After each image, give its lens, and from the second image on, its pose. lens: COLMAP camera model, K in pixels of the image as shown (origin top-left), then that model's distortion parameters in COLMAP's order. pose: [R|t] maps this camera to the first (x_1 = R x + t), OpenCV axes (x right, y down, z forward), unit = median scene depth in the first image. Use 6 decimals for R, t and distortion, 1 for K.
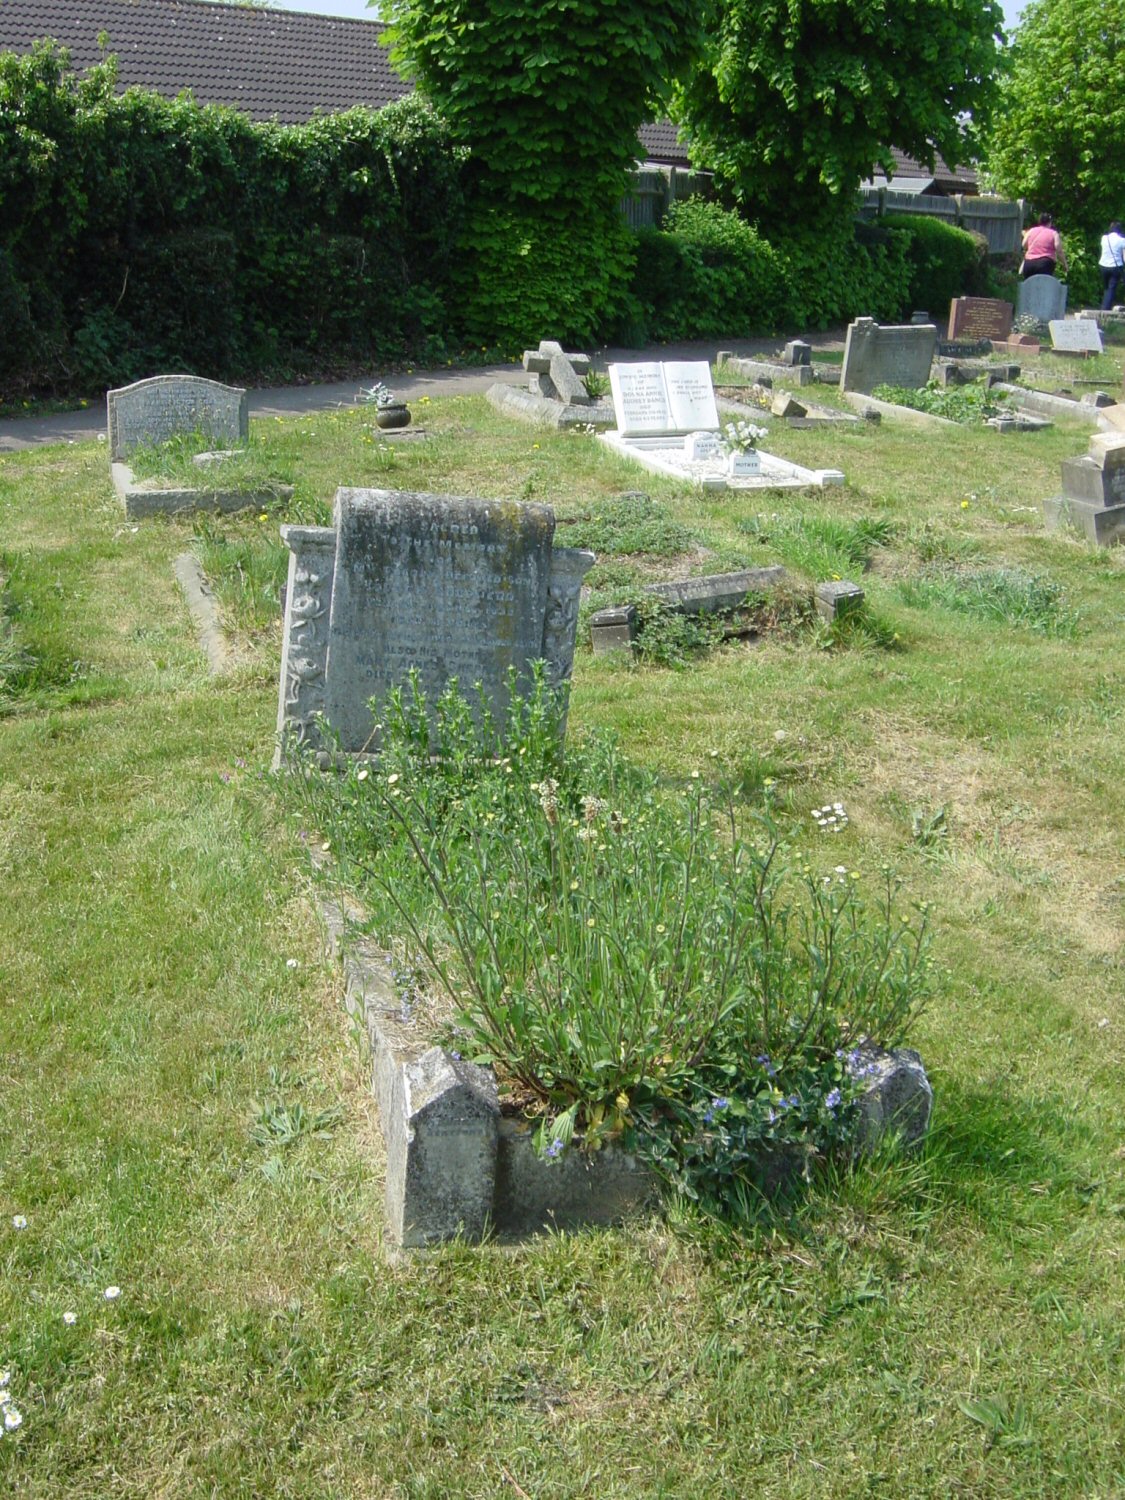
lens RADIAL K [[1739.7, 0, 562.5], [0, 1739.7, 750.0], [0, 0, 1]] dist [-0.154491, 0.028246]
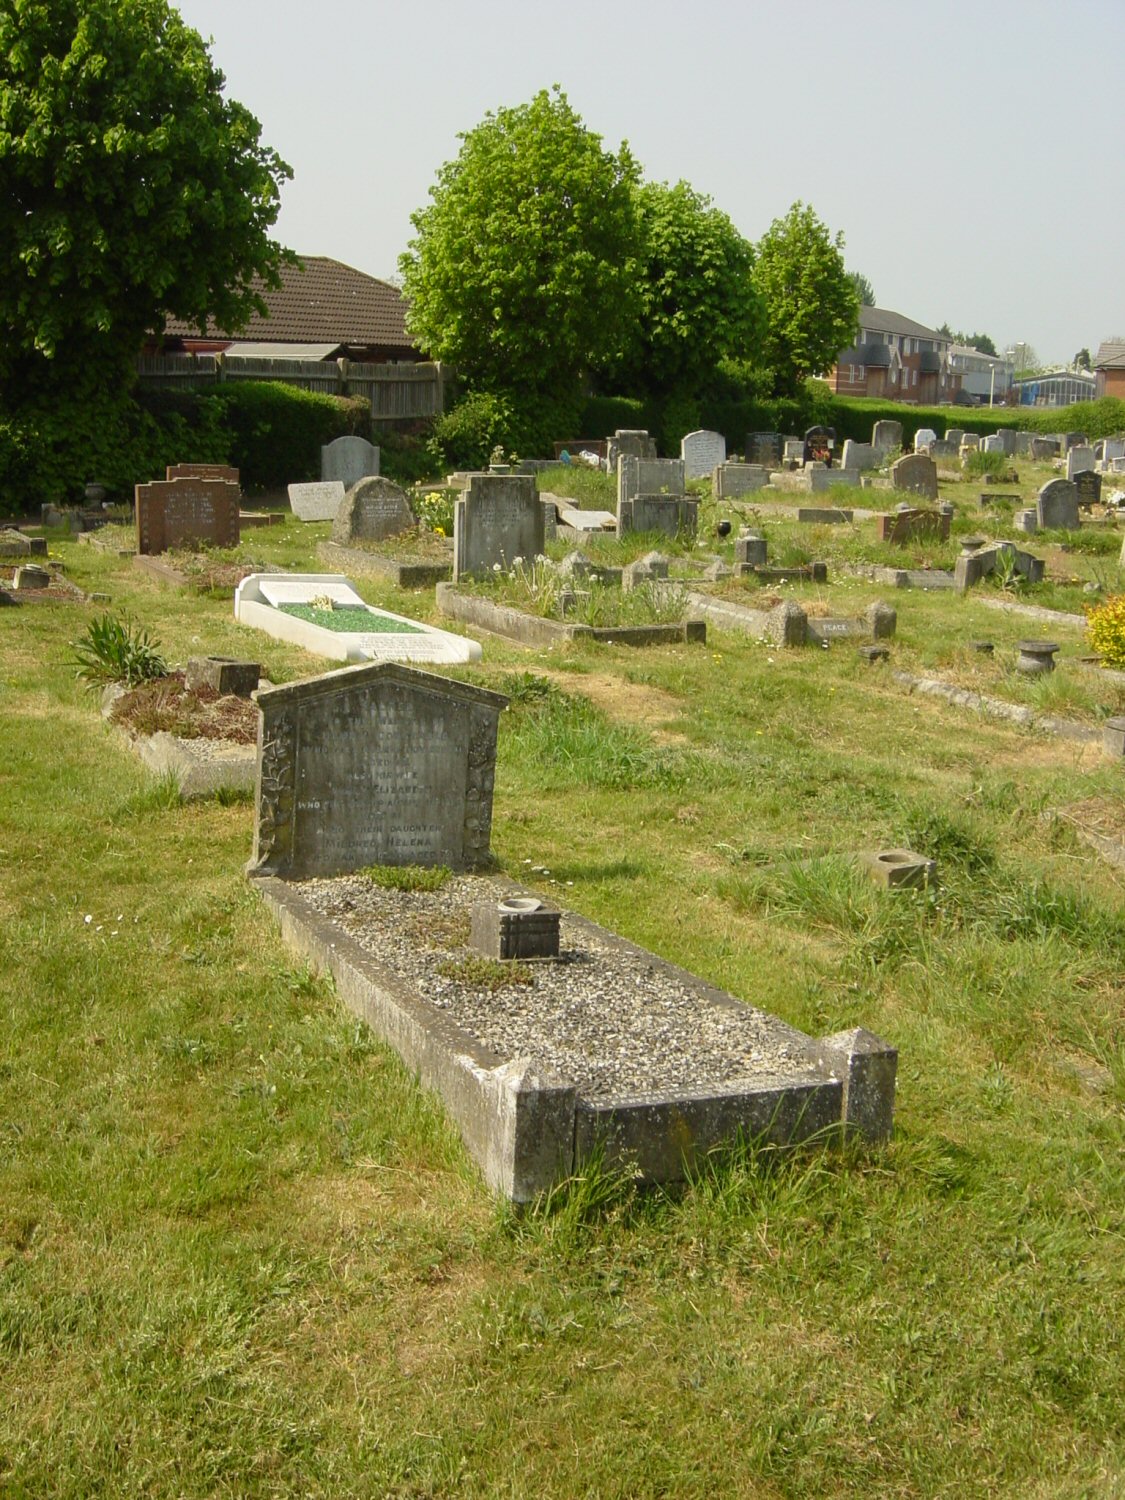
lens RADIAL K [[1739.7, 0, 562.5], [0, 1739.7, 750.0], [0, 0, 1]] dist [-0.154491, 0.028246]
pose [[0.990242, -0.035842, 0.134672, 0.380321], [0.049331, 0.993943, -0.098199, -0.015215], [-0.130336, 0.103884, 0.986012, 0.099749]]
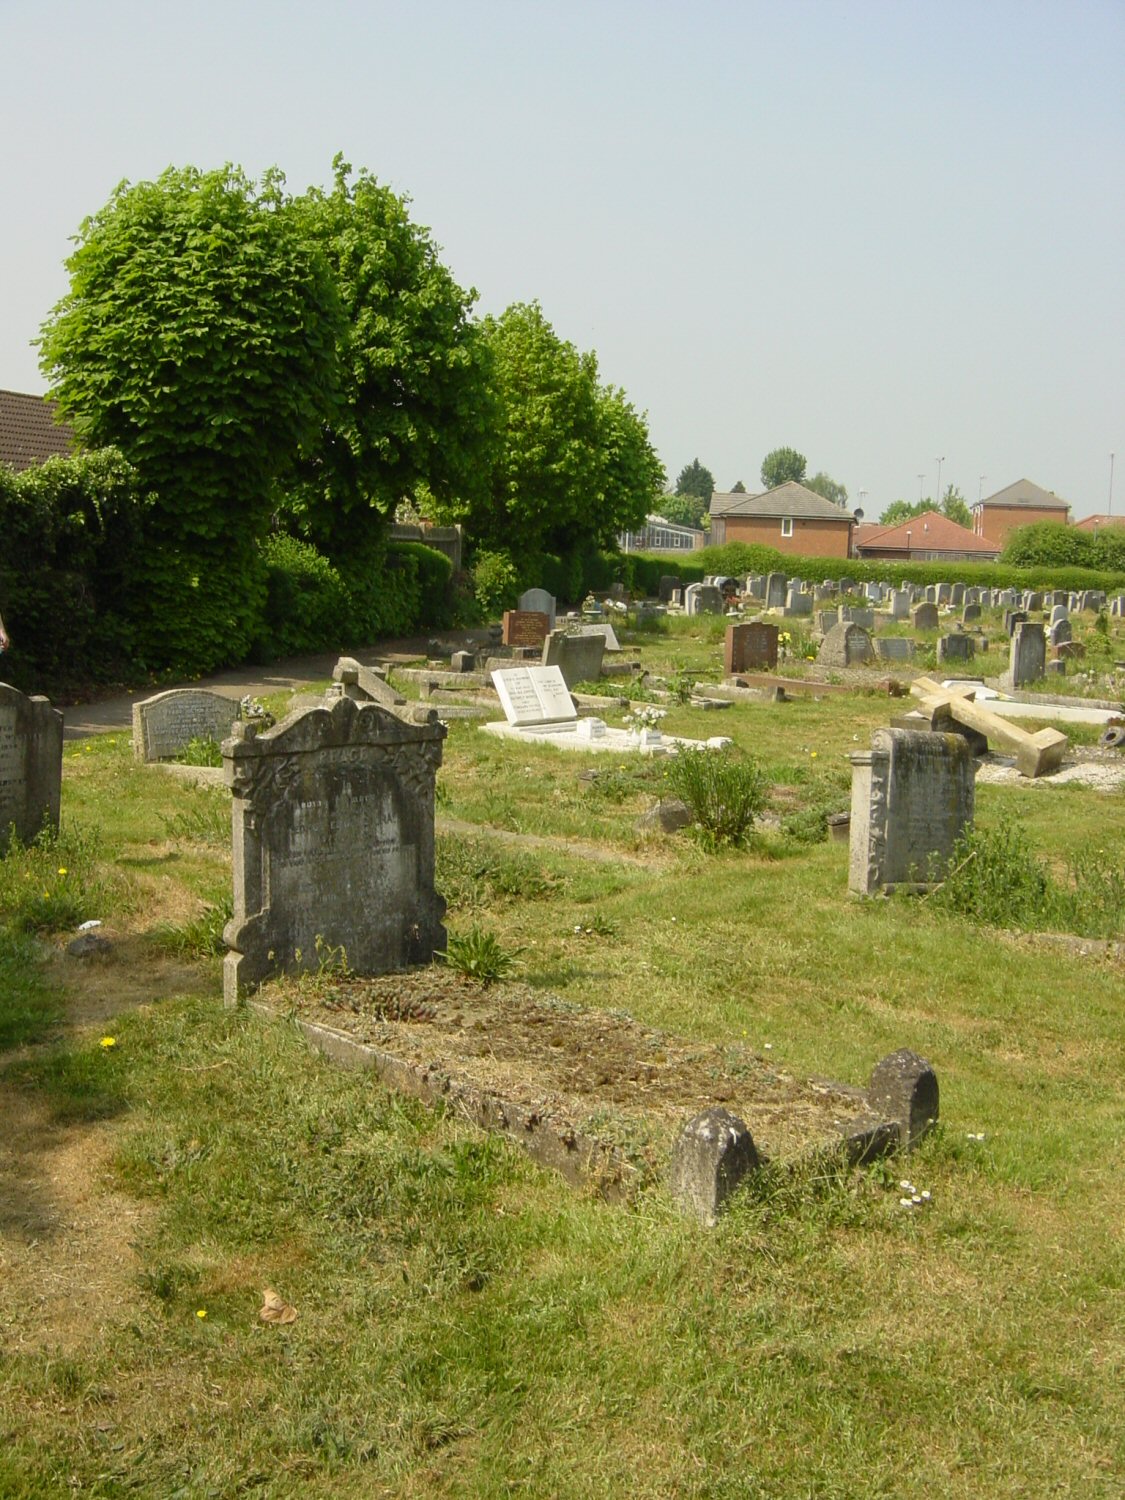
lens RADIAL K [[1739.7, 0, 562.5], [0, 1739.7, 750.0], [0, 0, 1]] dist [-0.154491, 0.028246]
pose [[0.910039, -0.055112, 0.410842, -0.290606], [0.128338, 0.979884, -0.152830, 0.022874], [-0.394154, 0.191808, 0.898806, -0.099822]]
